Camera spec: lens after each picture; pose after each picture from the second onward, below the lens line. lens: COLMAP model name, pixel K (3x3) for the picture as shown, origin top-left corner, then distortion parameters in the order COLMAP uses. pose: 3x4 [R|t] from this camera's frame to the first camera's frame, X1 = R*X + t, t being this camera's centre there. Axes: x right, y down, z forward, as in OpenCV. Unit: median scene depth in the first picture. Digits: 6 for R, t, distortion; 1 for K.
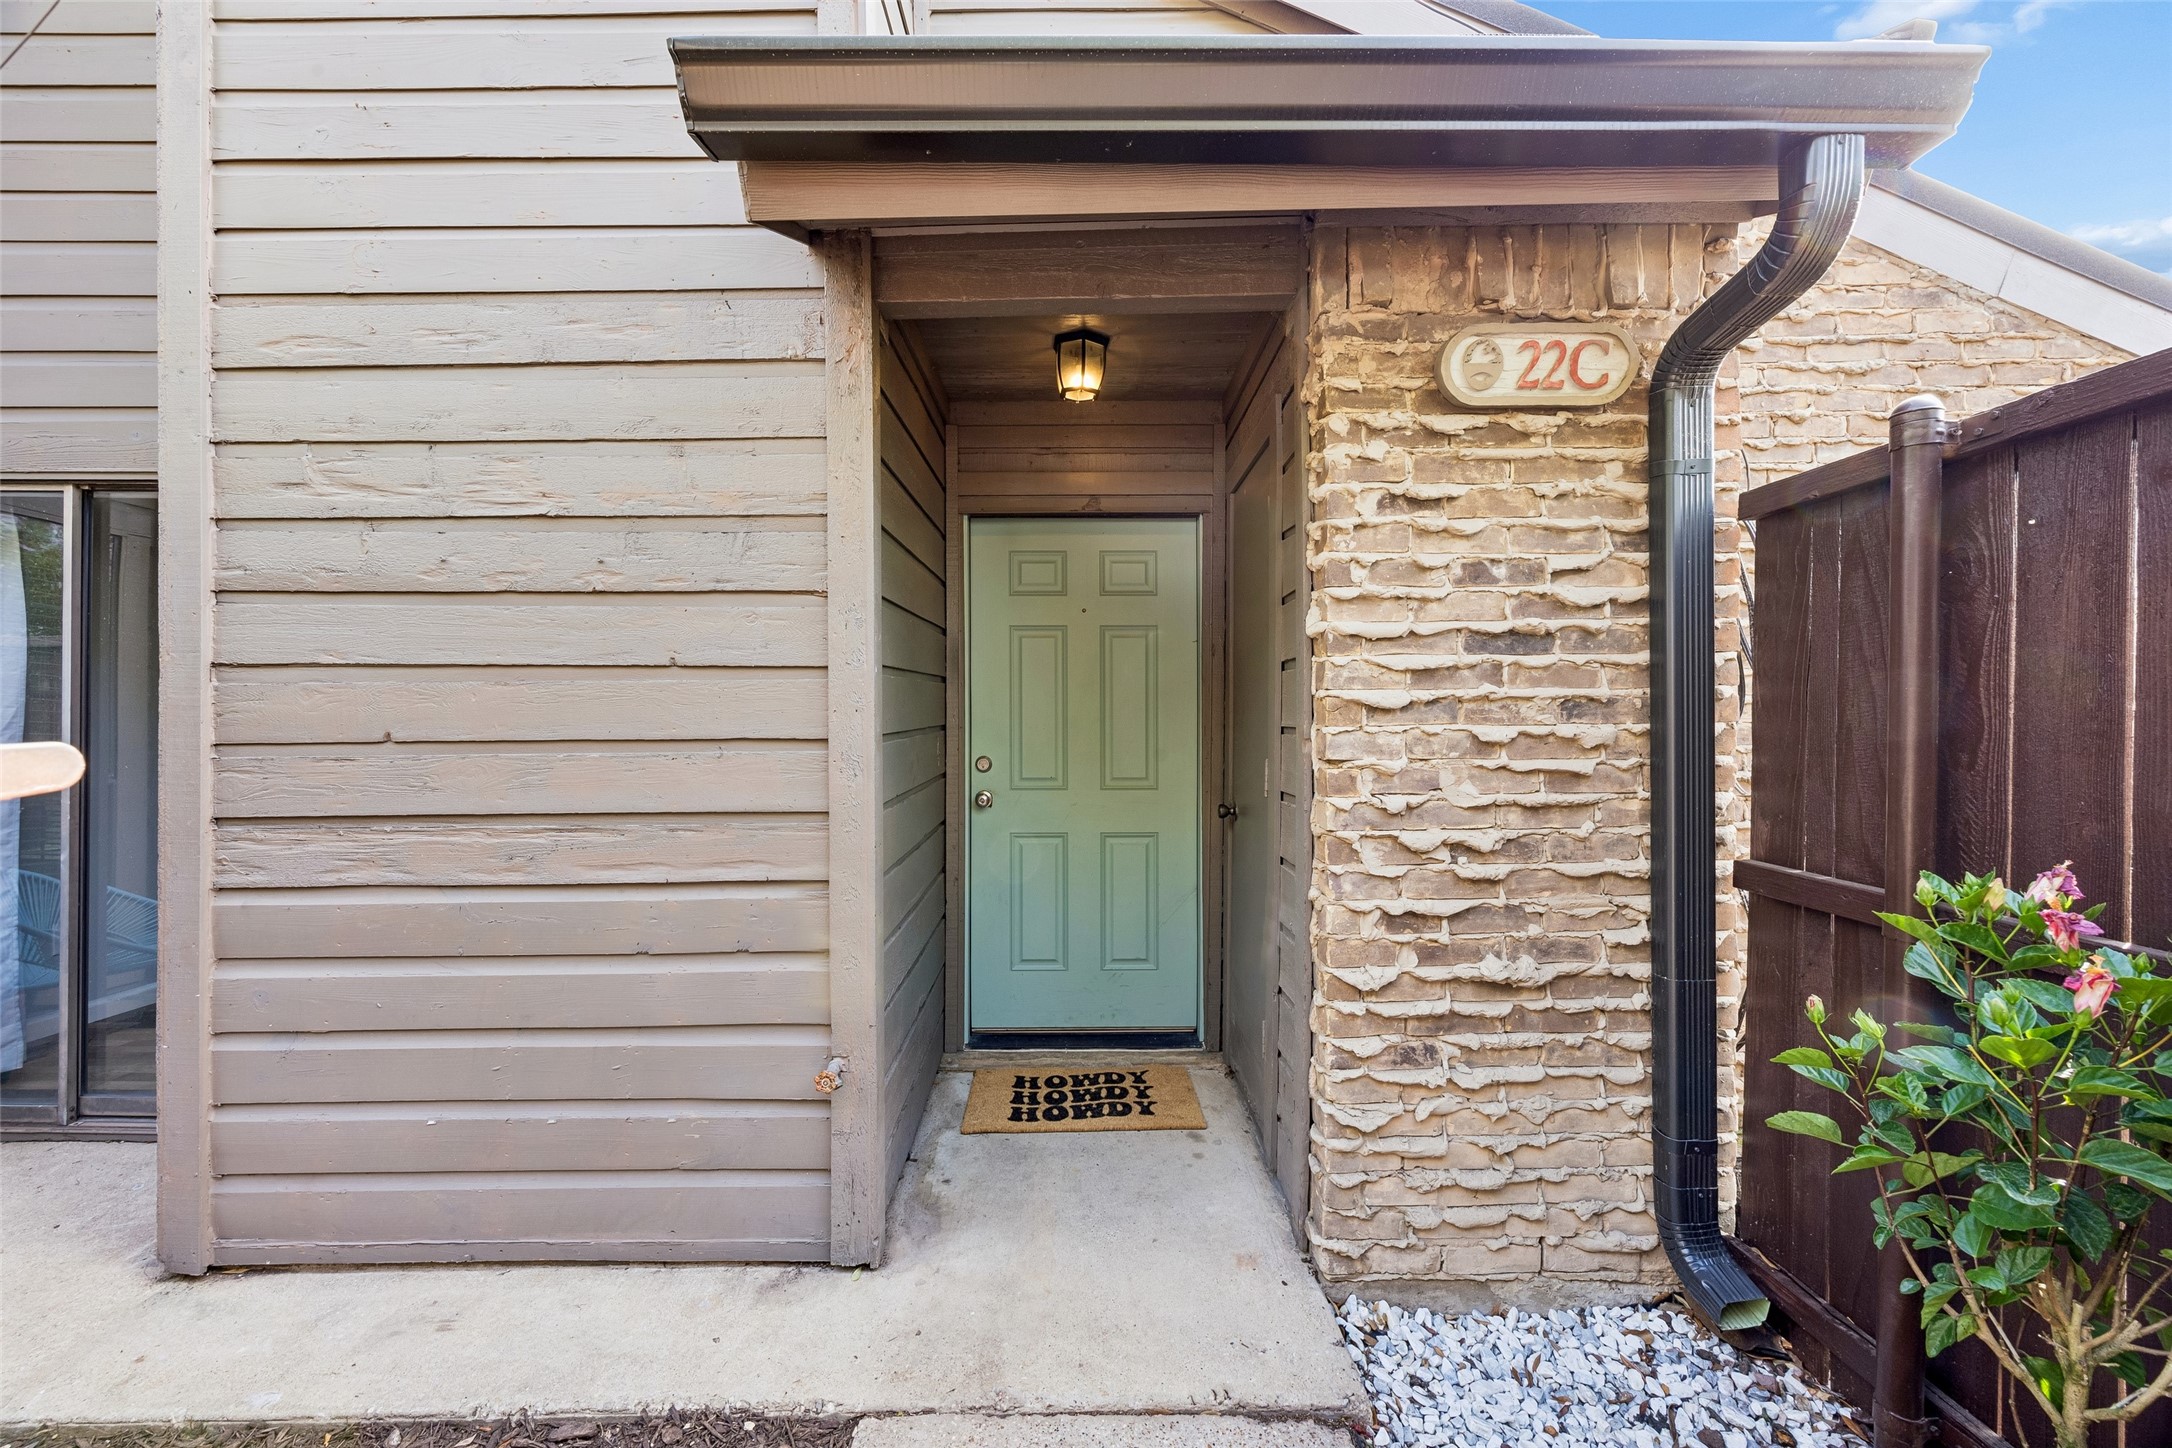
lens RADIAL K [[824.2, 0, 1080.7], [0, 824.2, 715.8], [0, 0, 1]] dist [-0.001046, -0.000267]
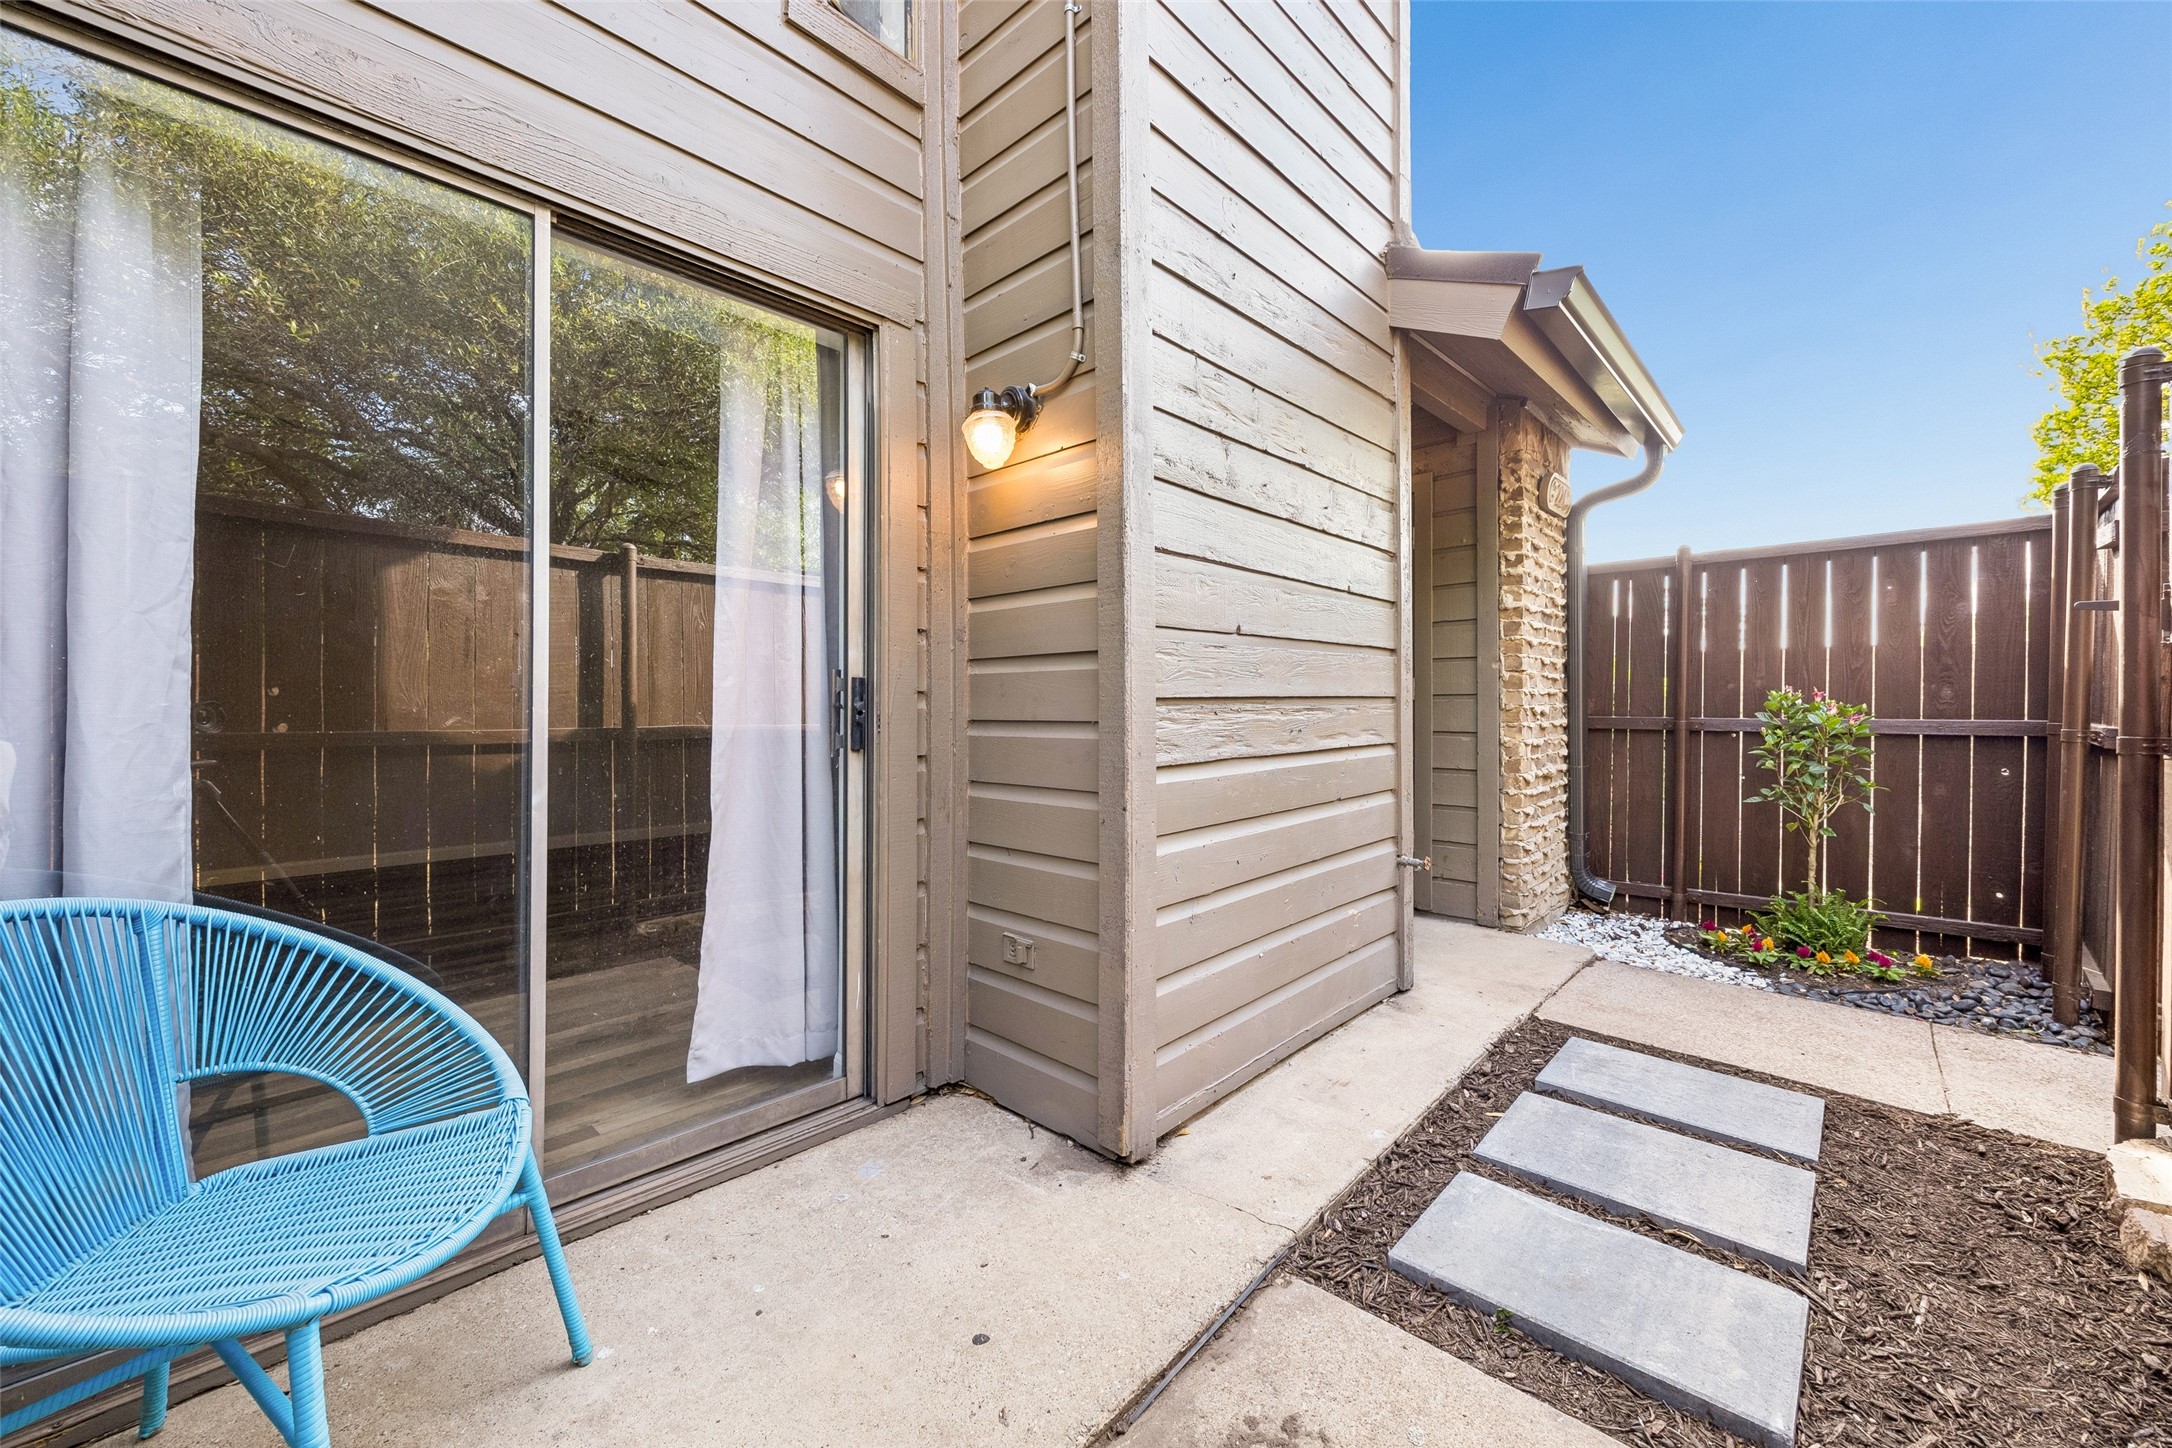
lens RADIAL K [[831.6, 0, 1083.6], [0, 831.6, 693.7], [0, 0, 1]] dist [-0.000199, -0.000073]
pose [[0.693757, 0.008953, 0.720153, -1.840189], [-0.002898, 0.999949, -0.009640, 0.128370], [-0.720203, 0.004601, 0.693748, 0.348261]]
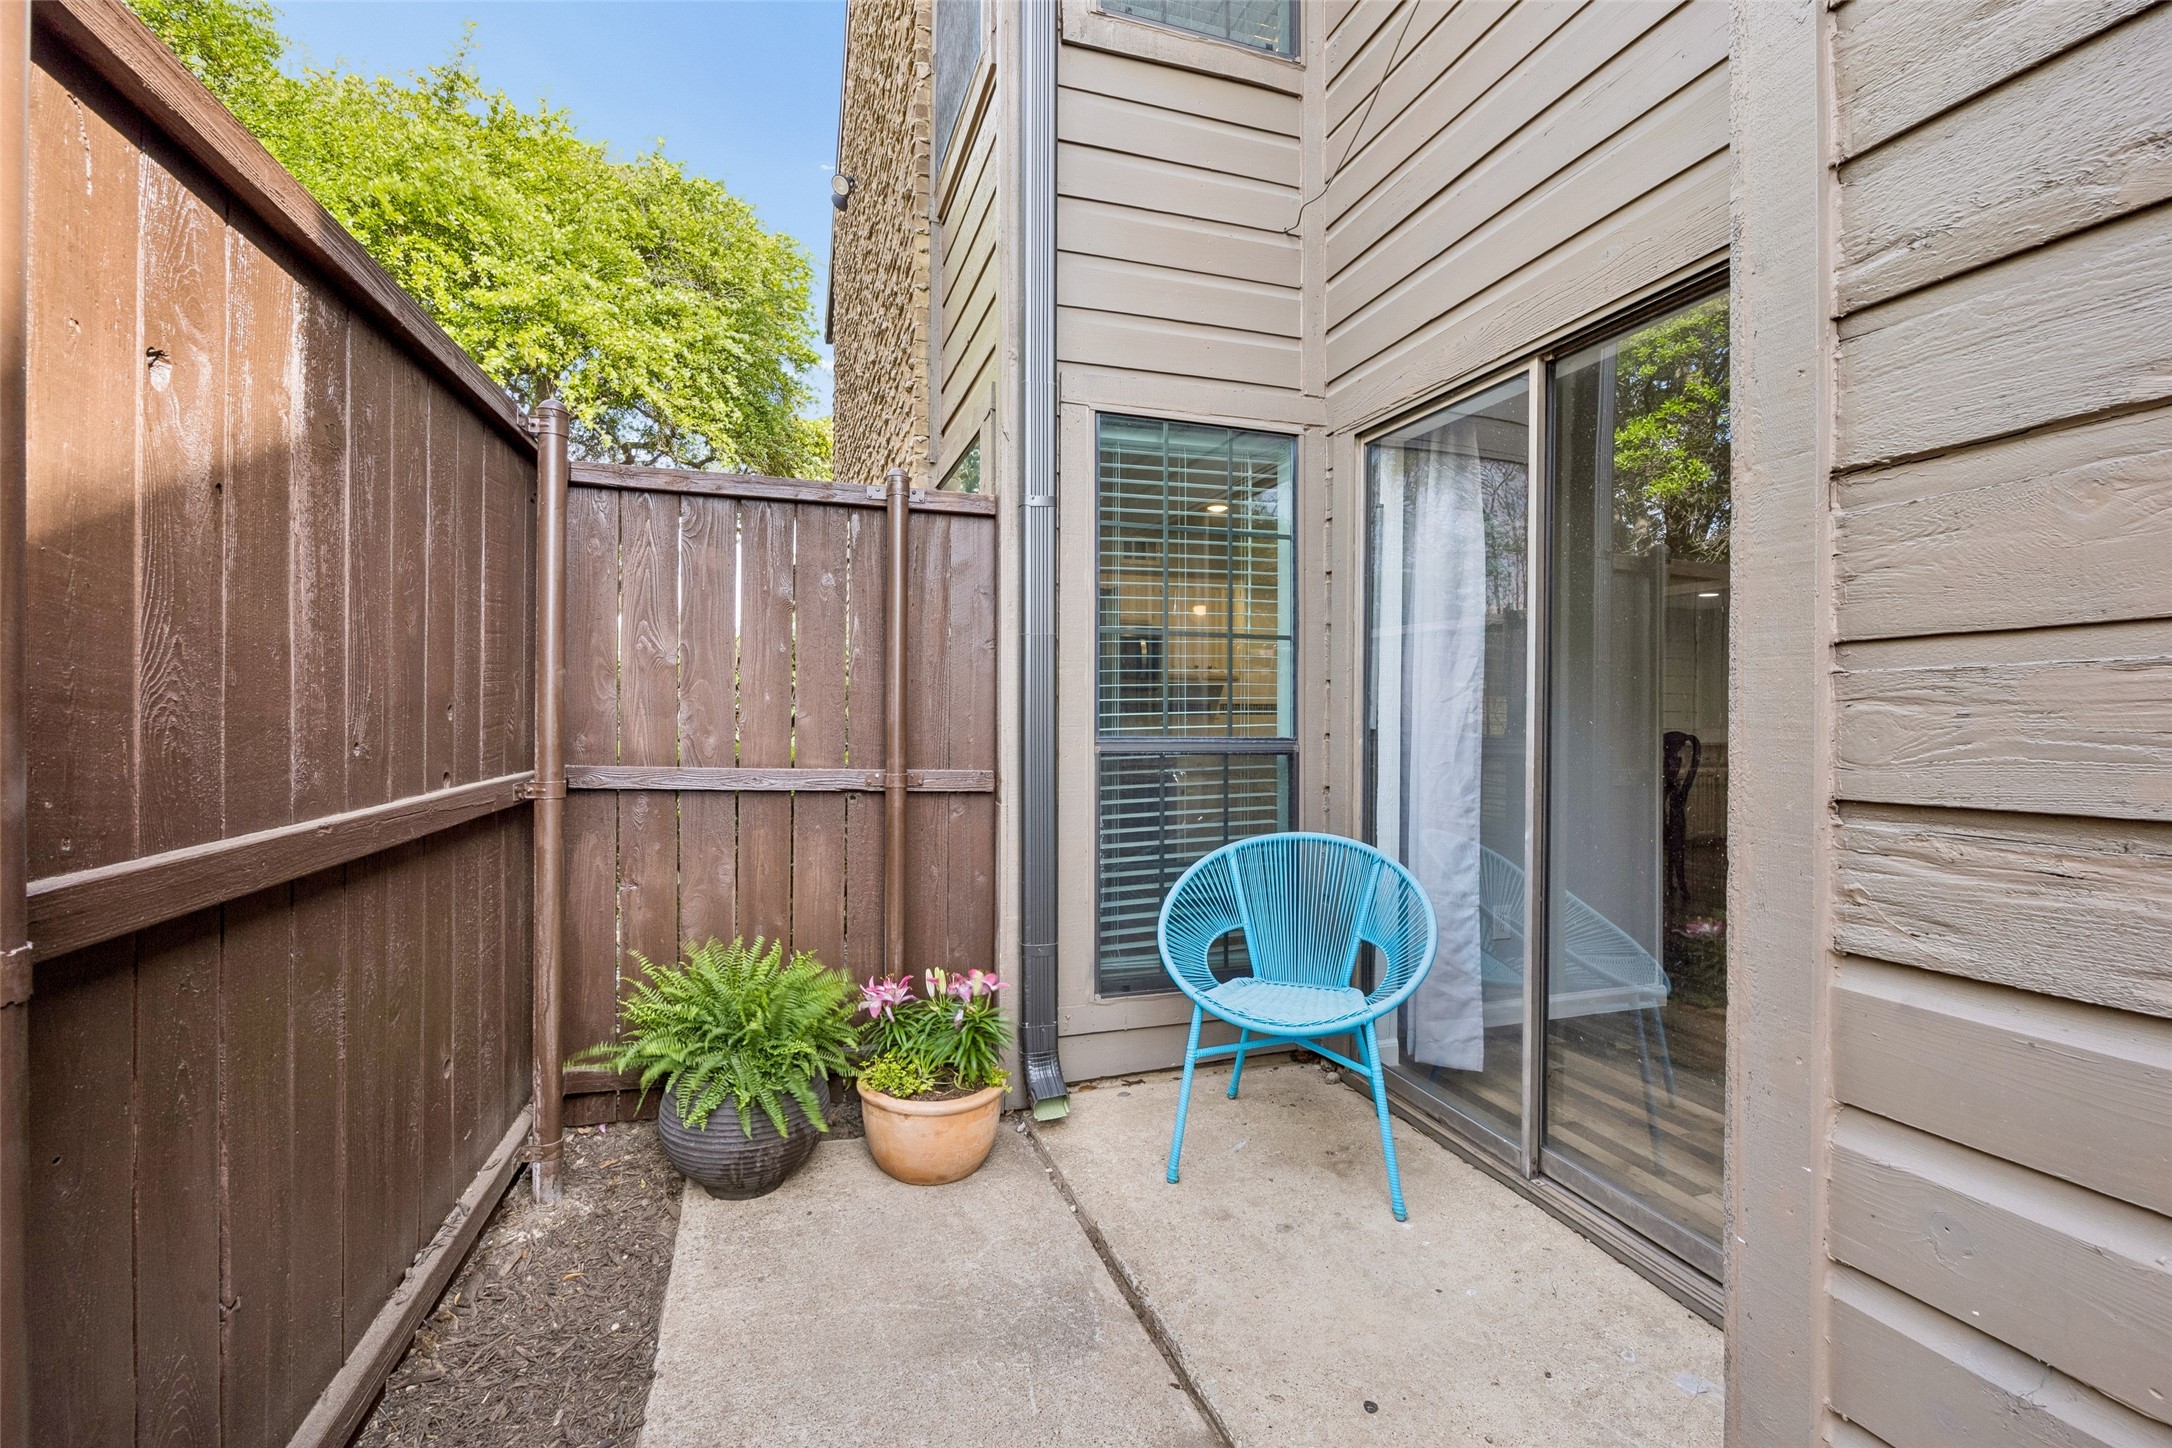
lens RADIAL K [[952.7, 0, 1086.0], [0, 952.7, 724.0], [0, 0, 1]] dist [0.001703, 0.000643]
pose [[0.305481, 0.010076, -0.952145, -0.662001], [-0.001321, 0.999948, 0.010158, 0.075568], [0.952197, -0.001845, 0.305478, 0.424972]]
